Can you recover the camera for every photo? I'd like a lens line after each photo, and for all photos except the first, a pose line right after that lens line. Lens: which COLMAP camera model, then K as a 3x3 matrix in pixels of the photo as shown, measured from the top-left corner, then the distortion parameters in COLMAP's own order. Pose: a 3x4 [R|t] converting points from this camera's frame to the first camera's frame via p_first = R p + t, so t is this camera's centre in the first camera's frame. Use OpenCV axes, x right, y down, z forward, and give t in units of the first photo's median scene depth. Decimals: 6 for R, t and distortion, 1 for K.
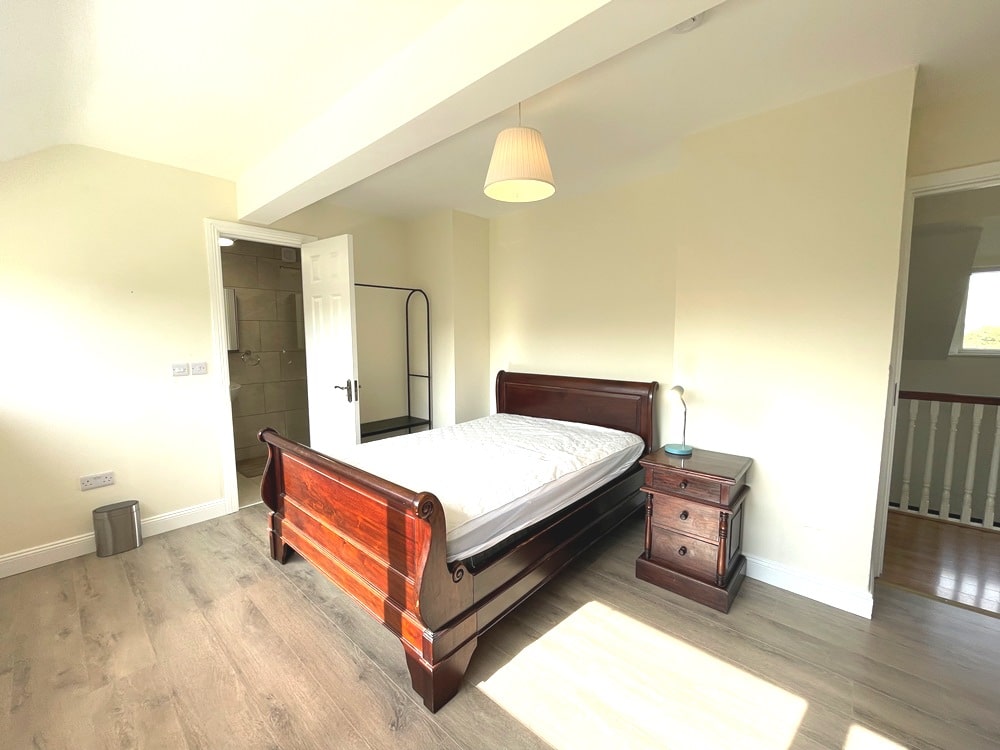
lens RADIAL K [[402.5, 0, 500.0], [0, 402.5, 375.0], [0, 0, 1]] dist [-0.001869, -0.000723]
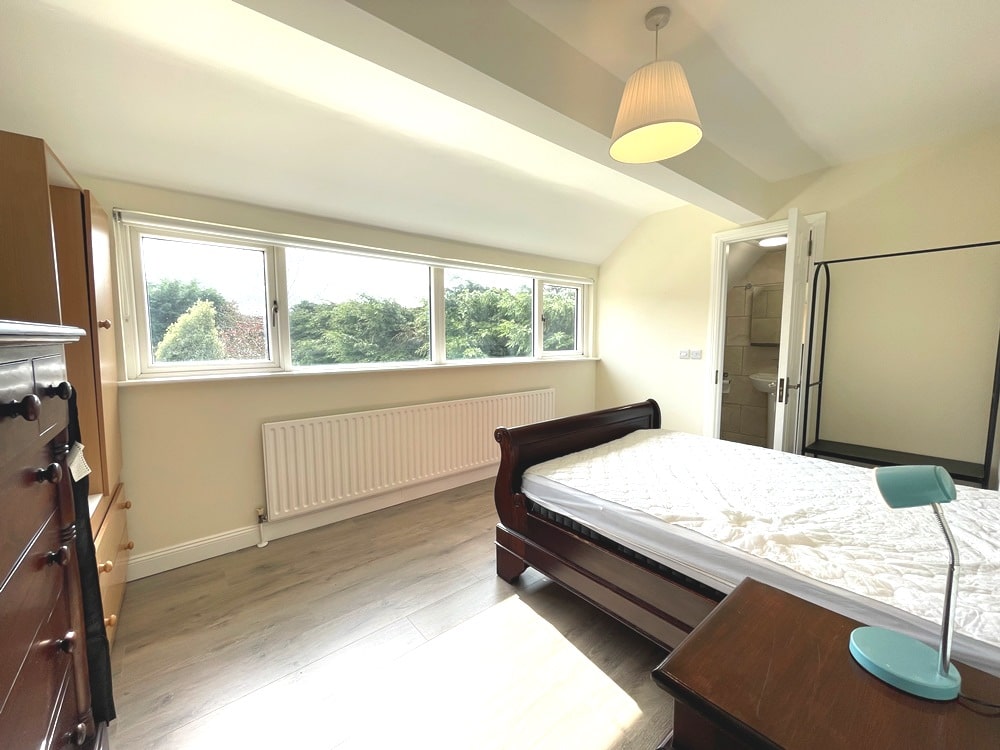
lens RADIAL K [[402.5, 0, 500.0], [0, 402.5, 375.0], [0, 0, 1]] dist [-0.001869, -0.000723]
pose [[-0.156276, 0.095139, -0.983121, 1.107161], [-0.092571, 0.989558, 0.110477, -0.062658], [0.983366, 0.108273, -0.145837, 1.011503]]
